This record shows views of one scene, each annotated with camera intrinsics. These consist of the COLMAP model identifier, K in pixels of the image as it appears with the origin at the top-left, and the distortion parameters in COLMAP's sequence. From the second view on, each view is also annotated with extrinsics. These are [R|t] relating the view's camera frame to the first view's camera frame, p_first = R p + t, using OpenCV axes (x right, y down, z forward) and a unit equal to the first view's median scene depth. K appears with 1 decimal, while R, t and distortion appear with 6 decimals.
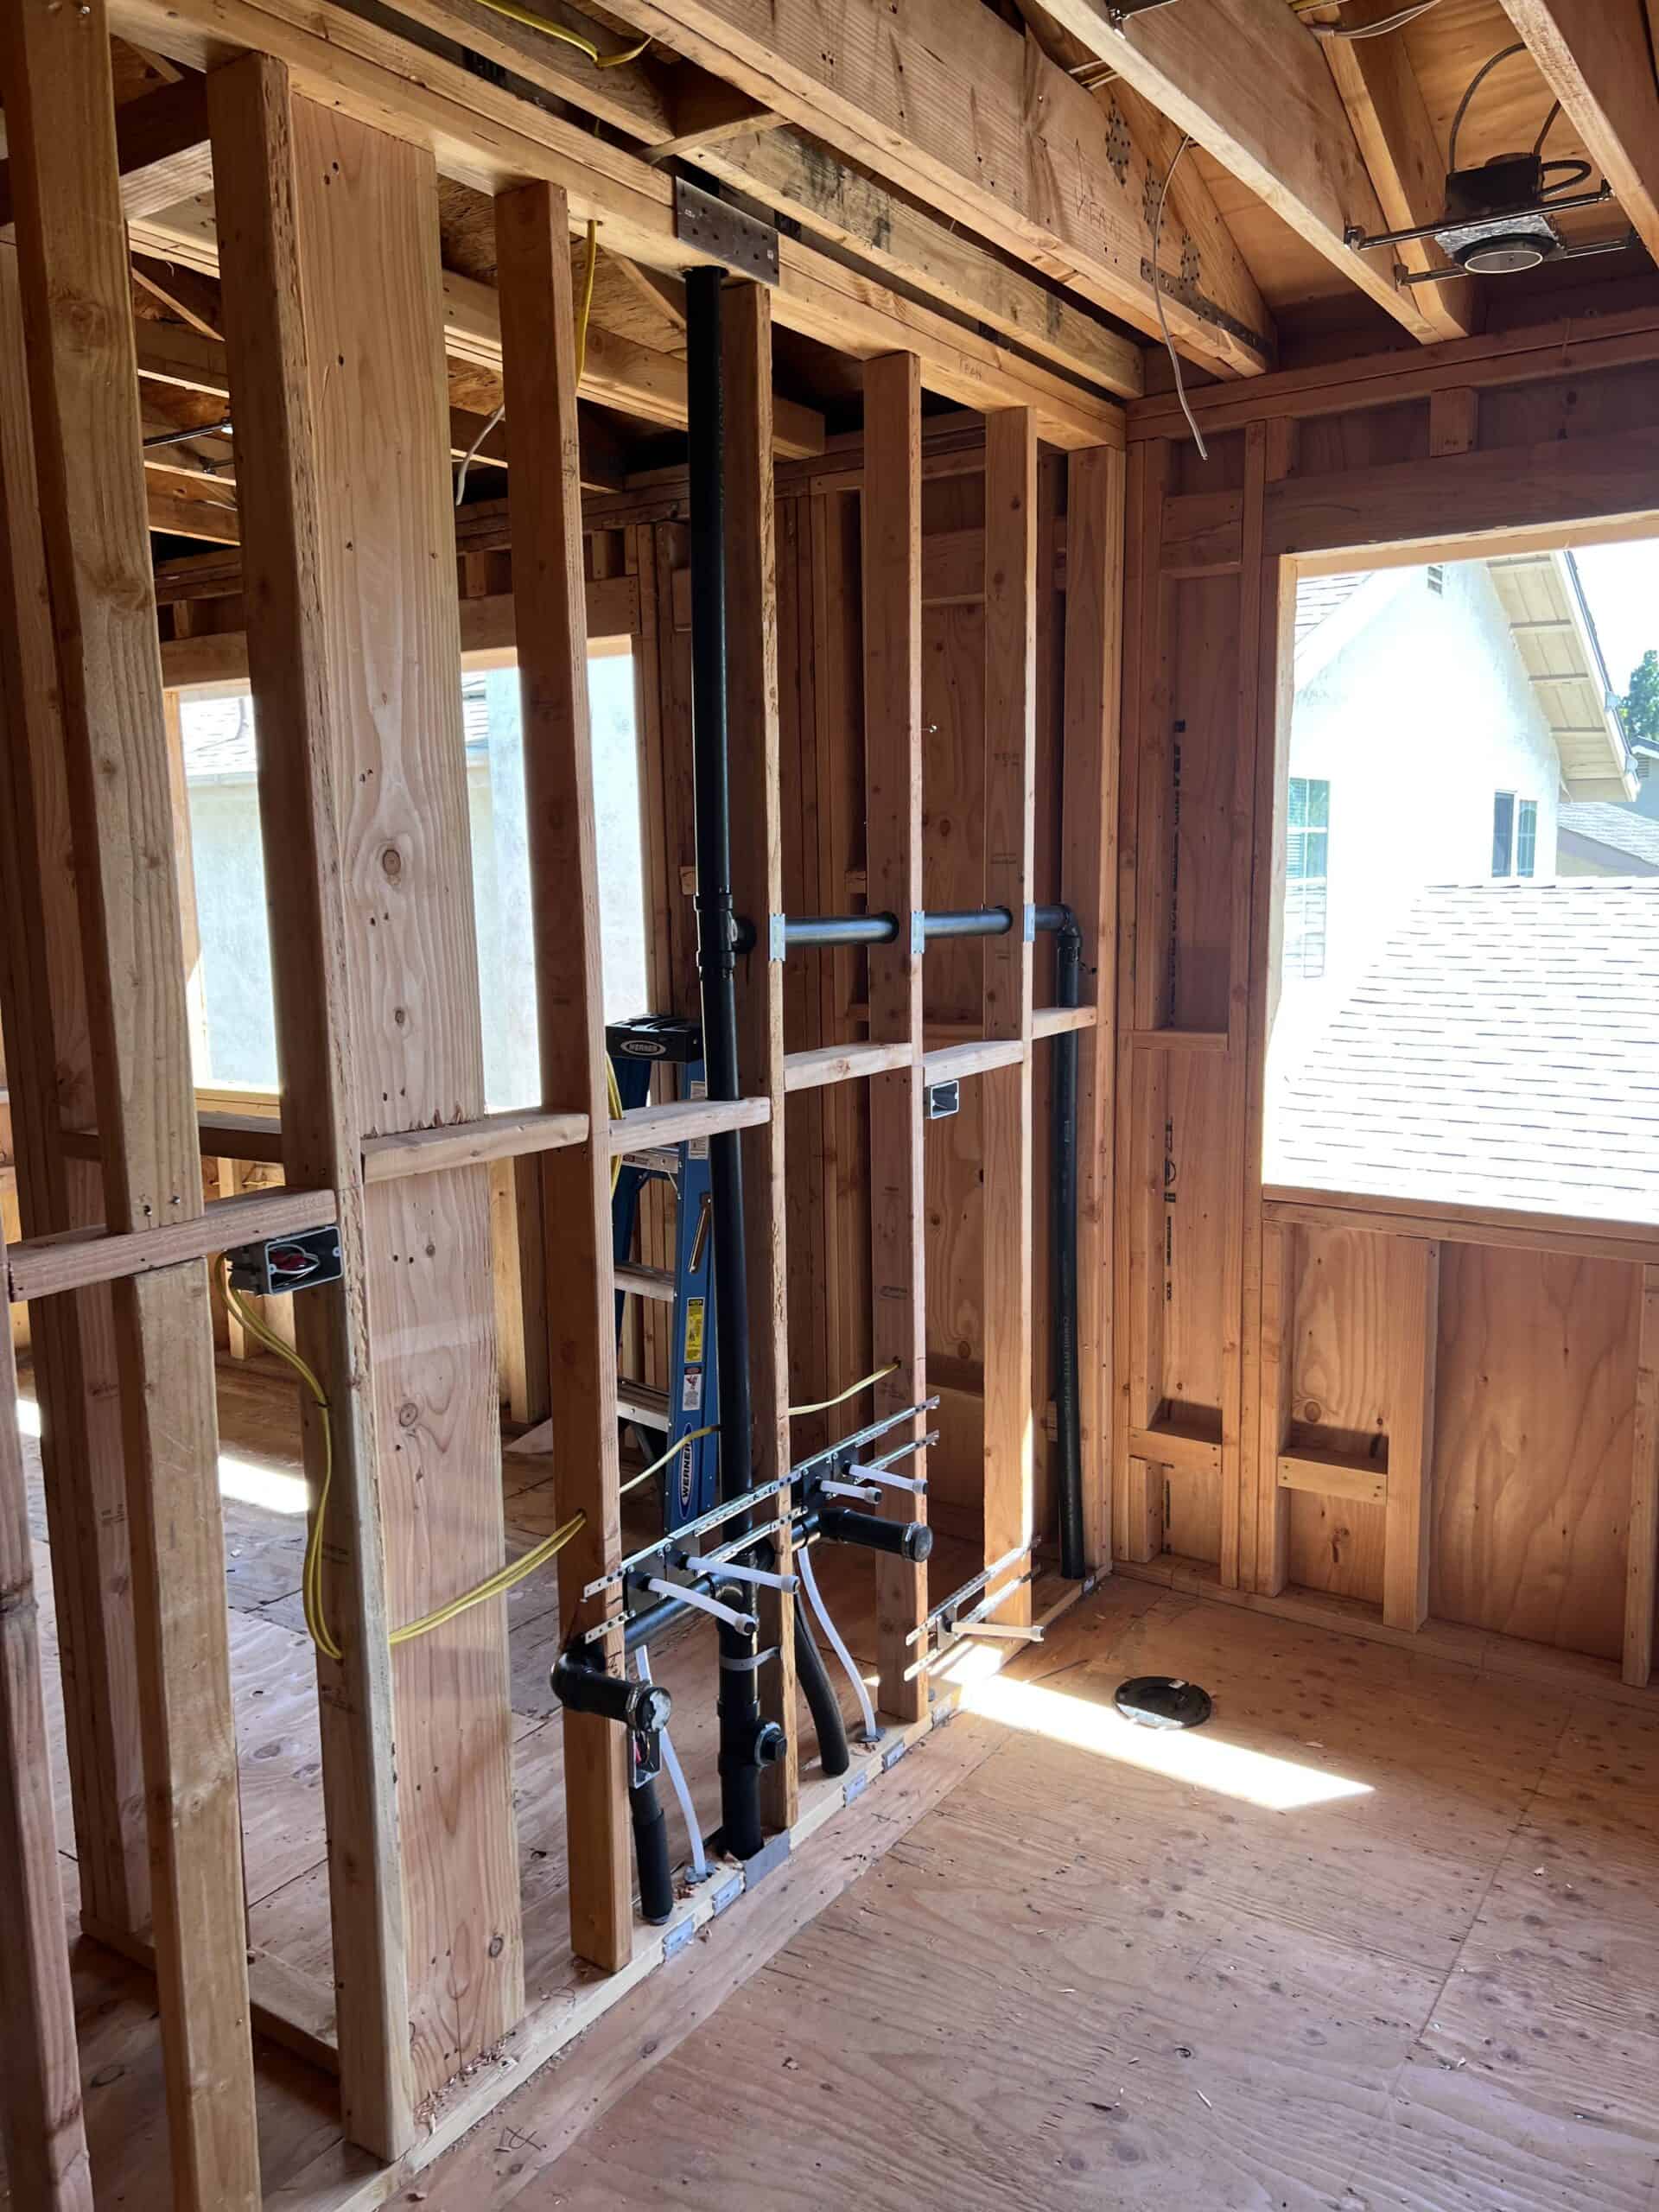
lens RADIAL K [[1685.0, 0, 846.0], [0, 1685.0, 1107.2], [0, 0, 1]] dist [0.037659, -0.030791]
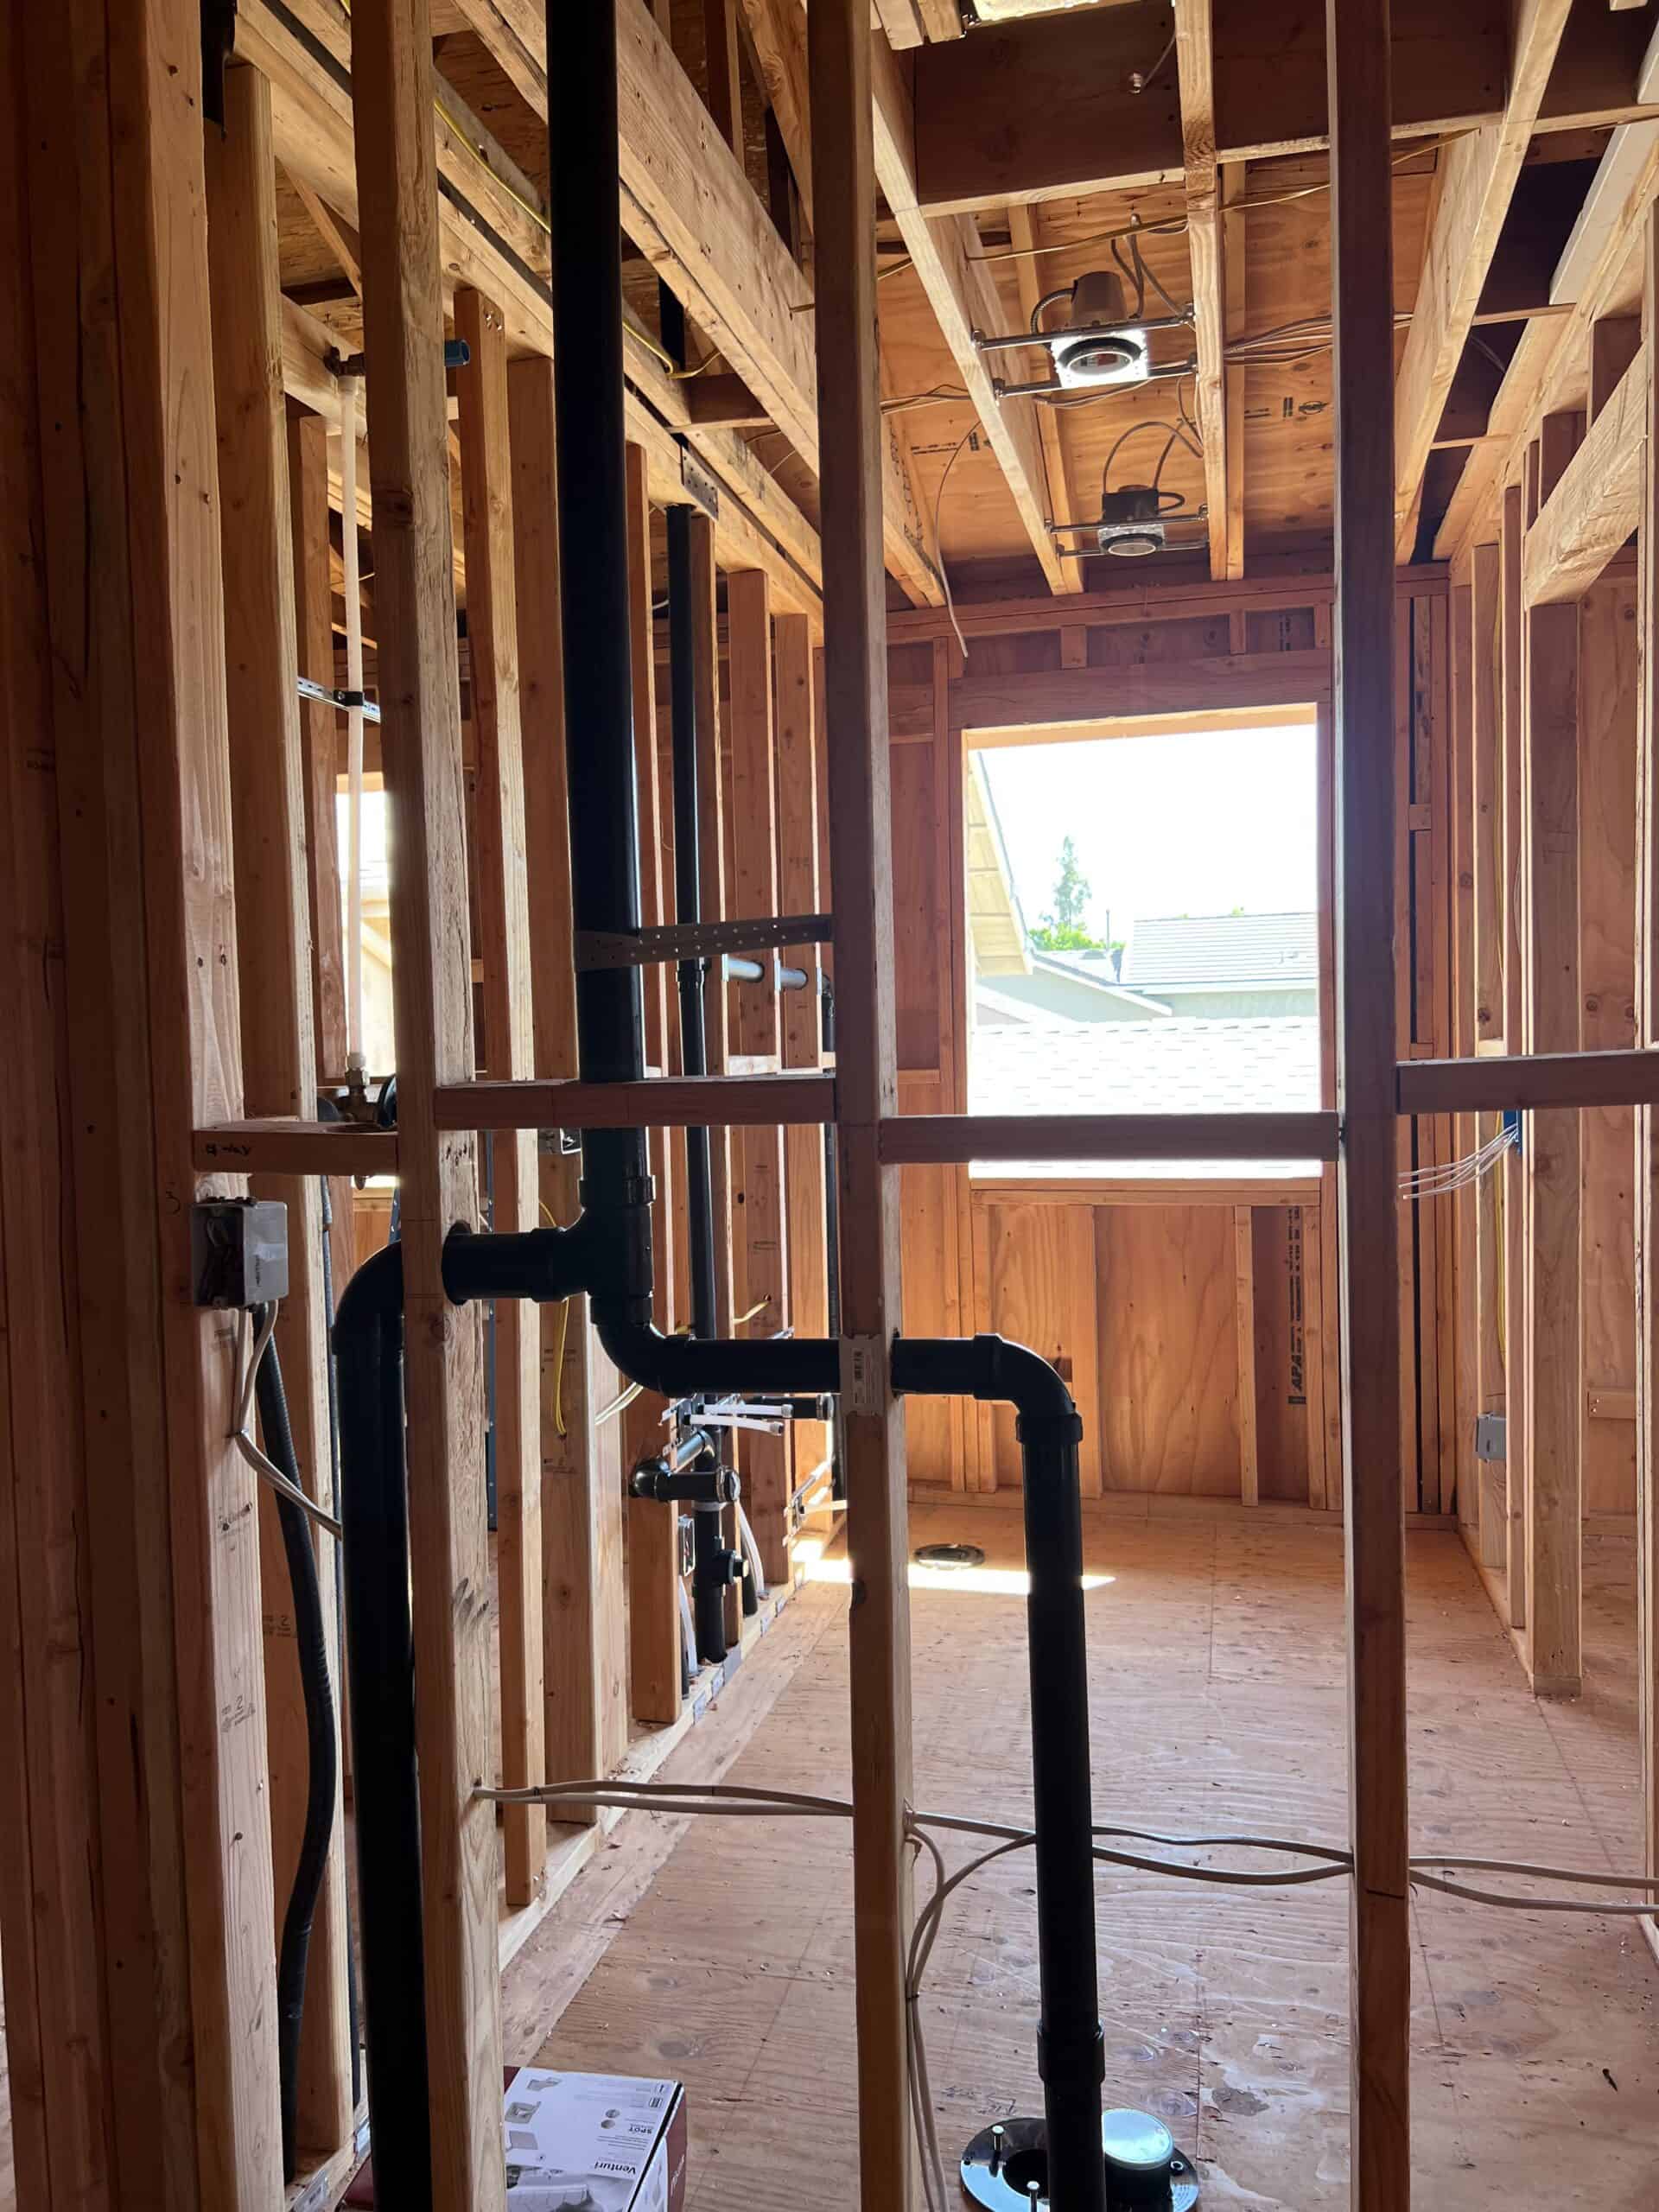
lens RADIAL K [[1685.0, 0, 809.9], [0, 1685.0, 1108.7], [0, 0, 1]] dist [0.037659, -0.030791]
pose [[0.941244, -0.023221, 0.336929, -0.376611], [0.063306, 0.992081, -0.108476, 0.147079], [-0.331742, 0.123432, 0.935260, -0.265027]]
